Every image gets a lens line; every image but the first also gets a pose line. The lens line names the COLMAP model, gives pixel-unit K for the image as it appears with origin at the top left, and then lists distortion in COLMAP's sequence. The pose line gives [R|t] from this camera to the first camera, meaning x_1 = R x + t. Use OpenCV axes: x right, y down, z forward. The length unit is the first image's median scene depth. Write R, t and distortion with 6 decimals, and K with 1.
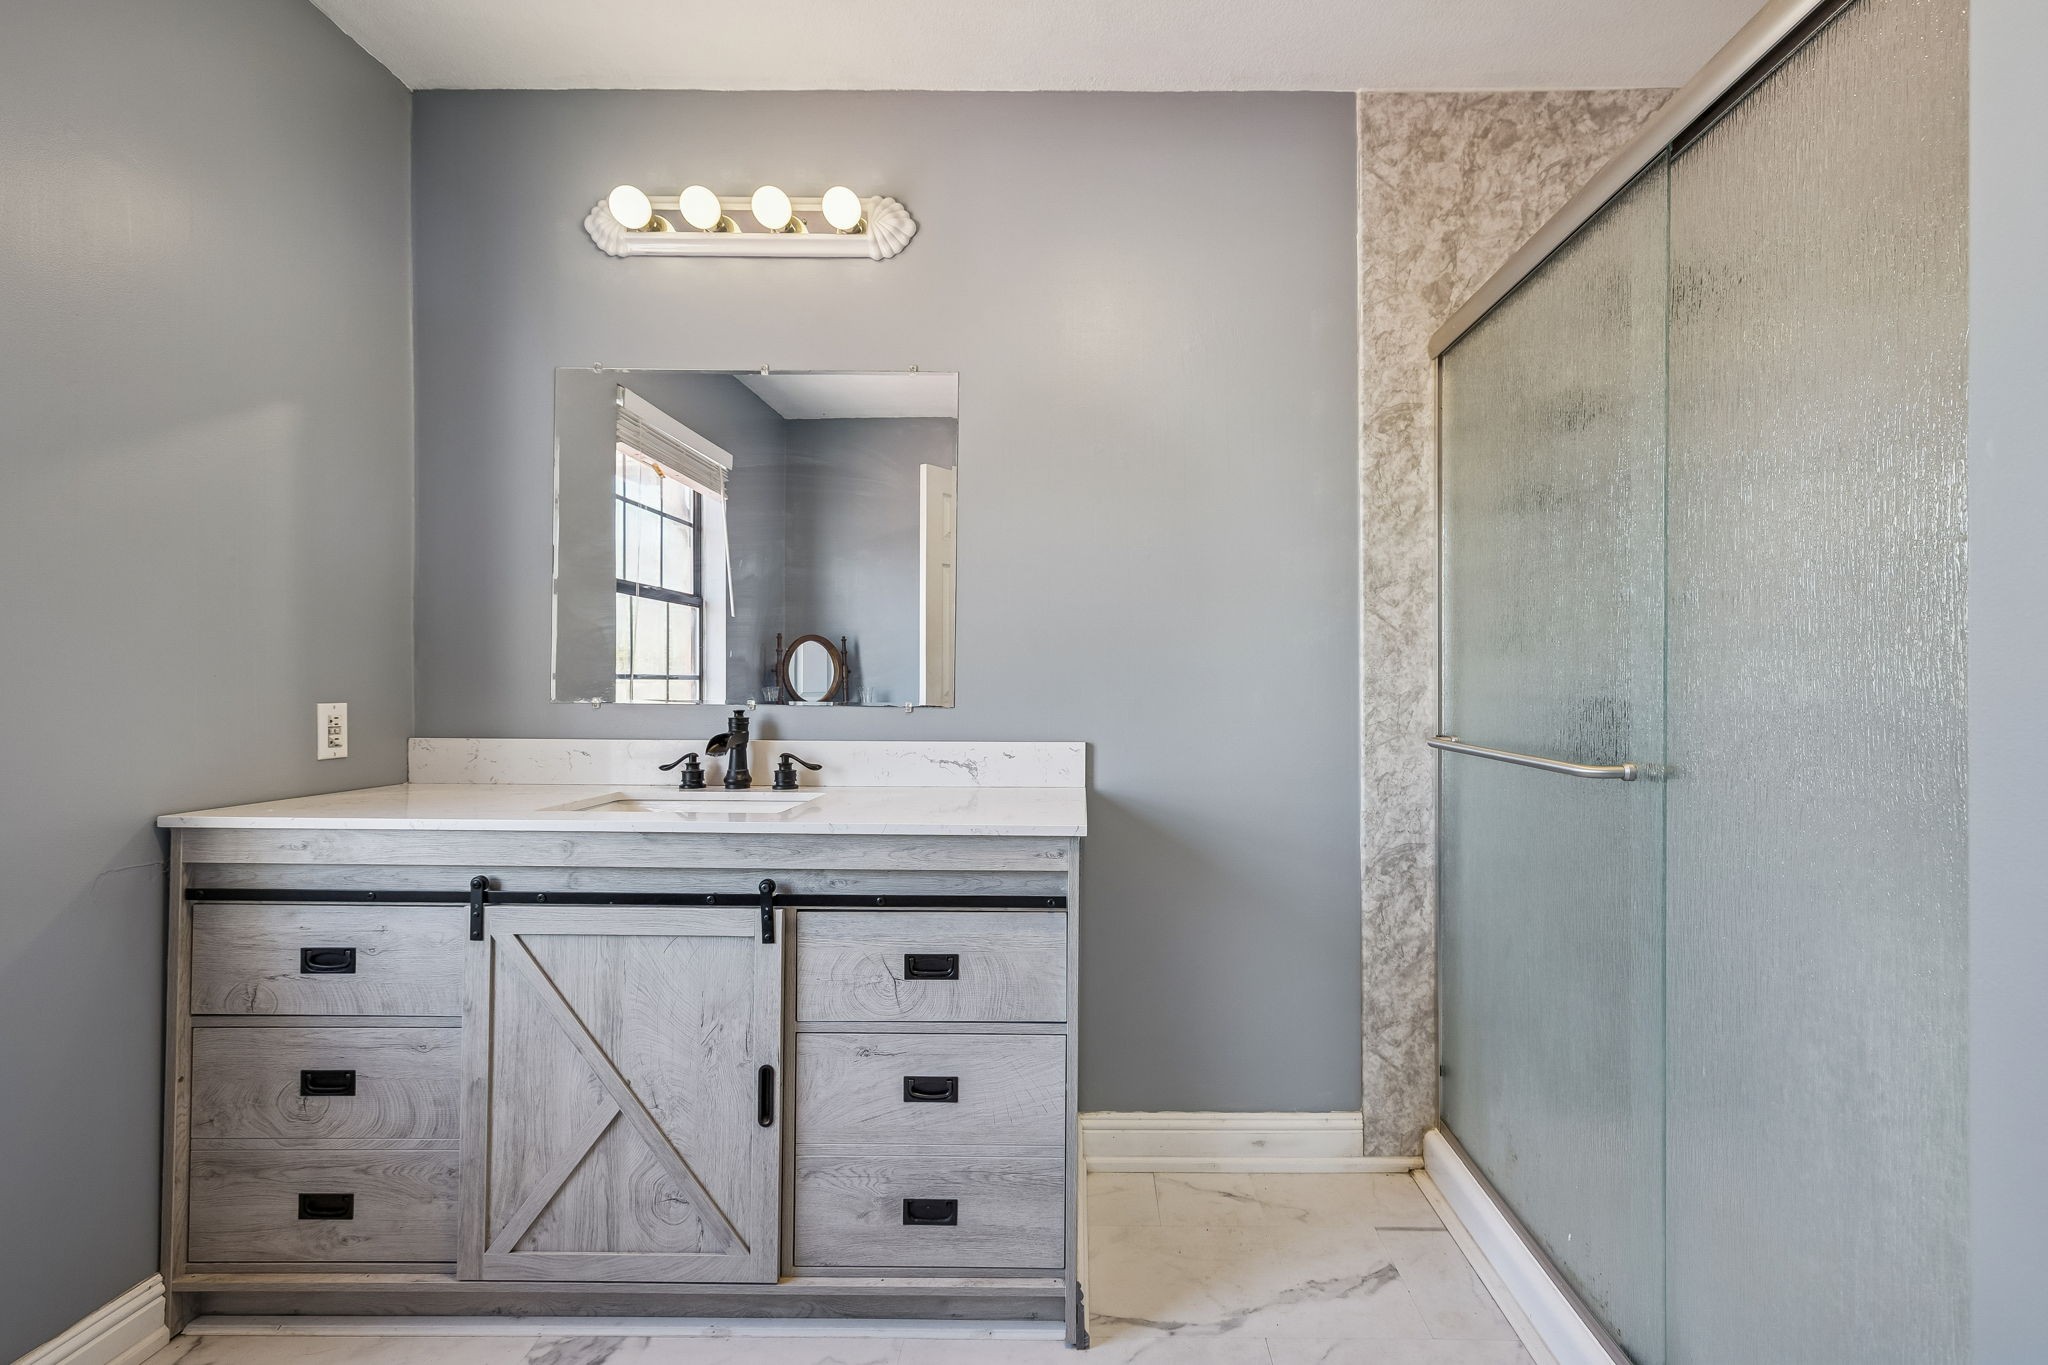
lens RADIAL K [[894.2, 0, 1079.8], [0, 894.2, 674.4], [0, 0, 1]] dist [0.001520, 0.000199]
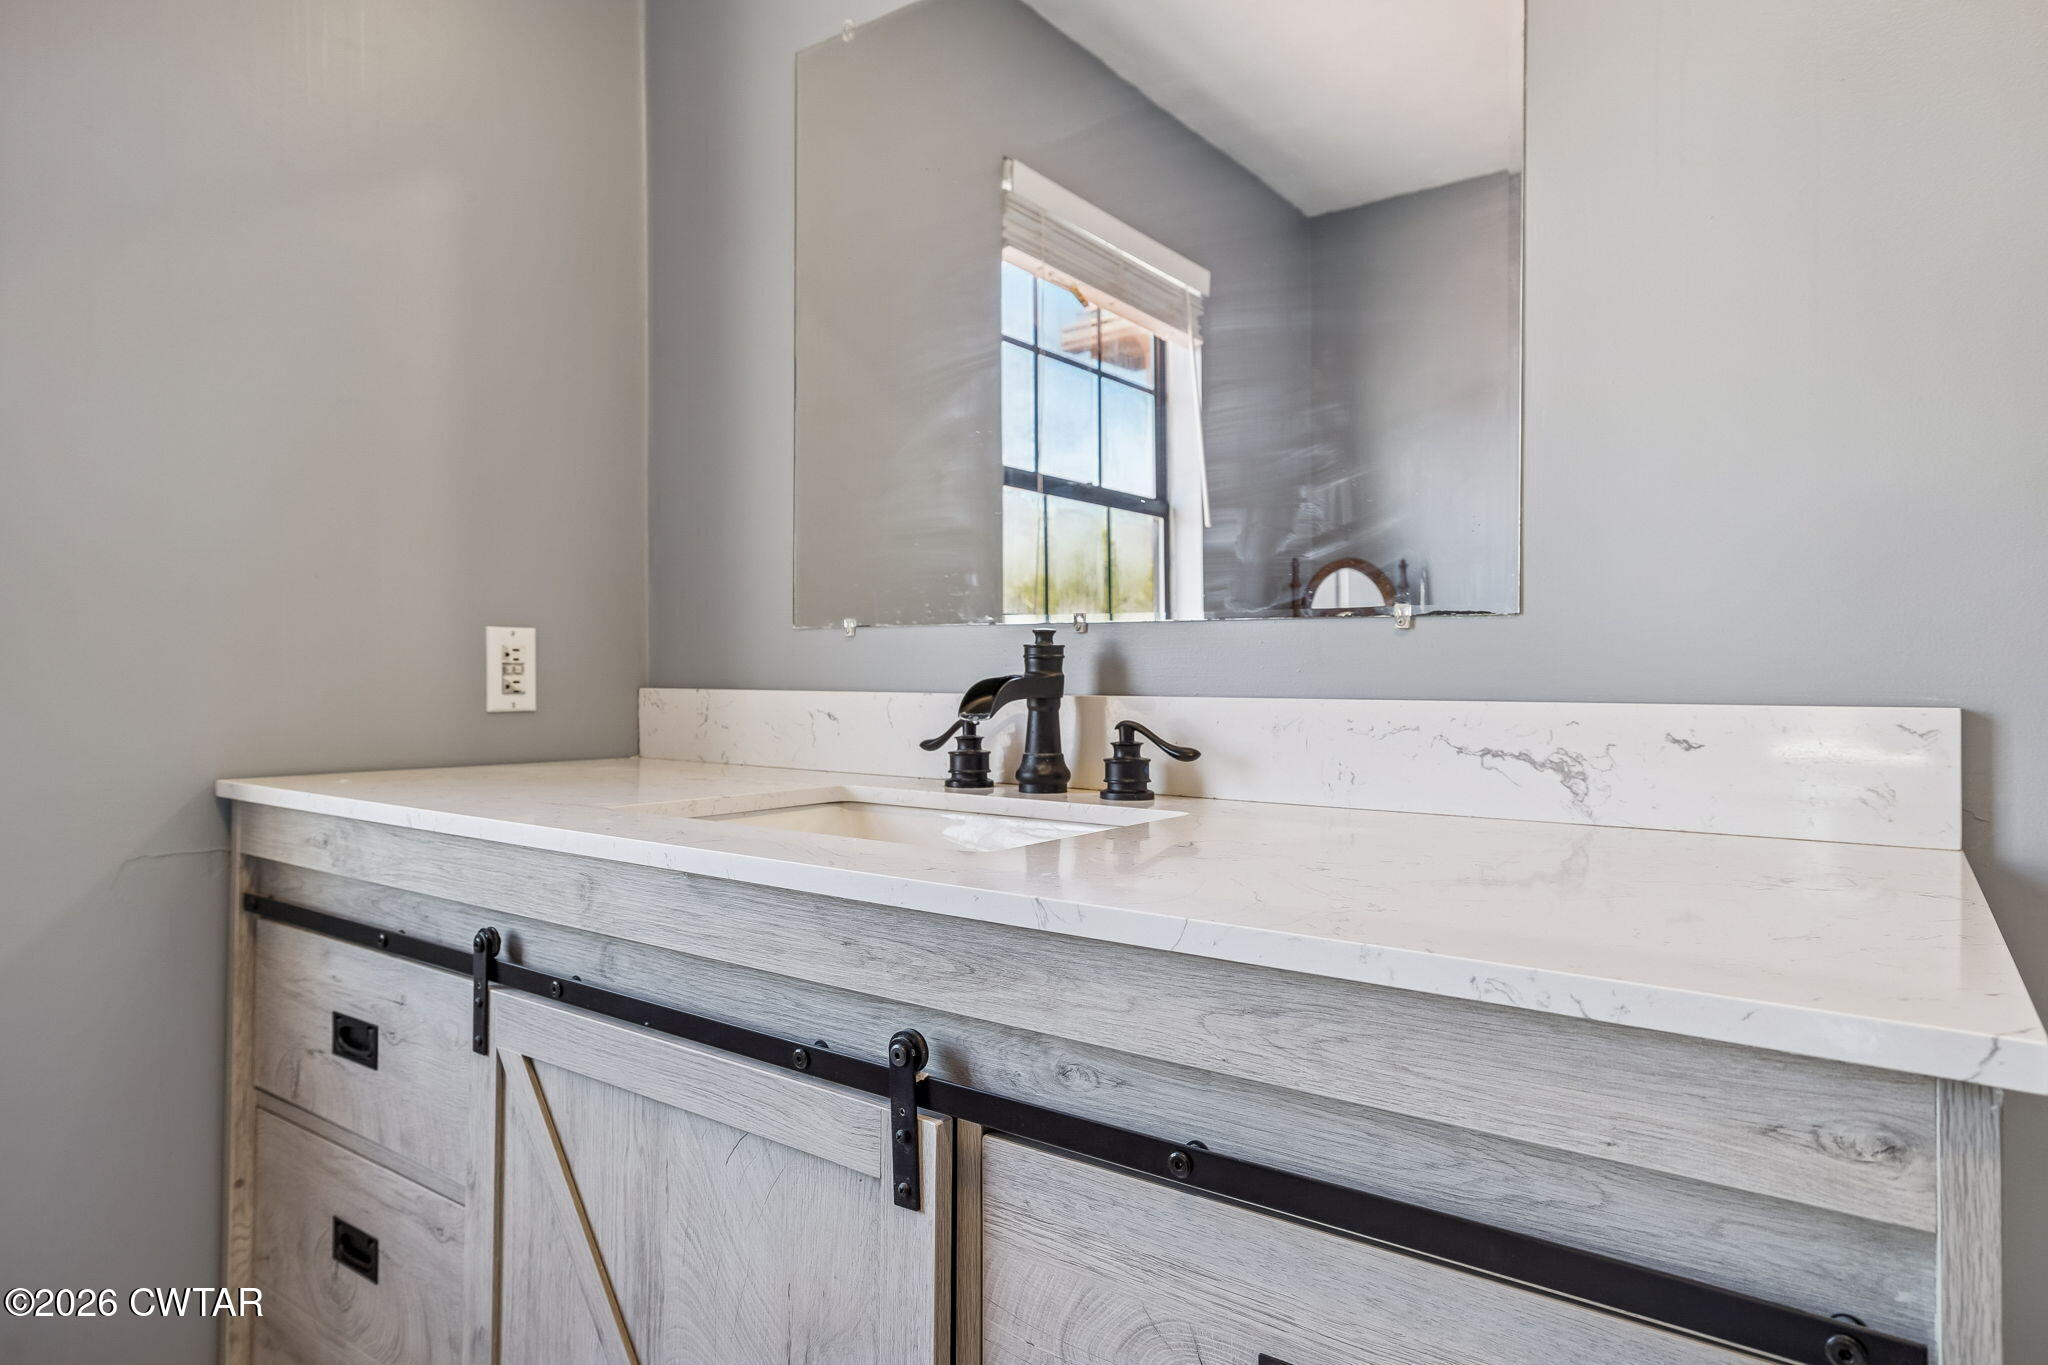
lens RADIAL K [[1192.1, 0, 1024.5], [0, 1192.1, 657.4], [0, 0, 1]] dist [0.005892, 0.001634]
pose [[0.812036, -0.010895, -0.583505, -0.017317], [0.007882, 0.999939, -0.007701, 0.064192], [0.583554, 0.001655, 0.812073, 0.510317]]
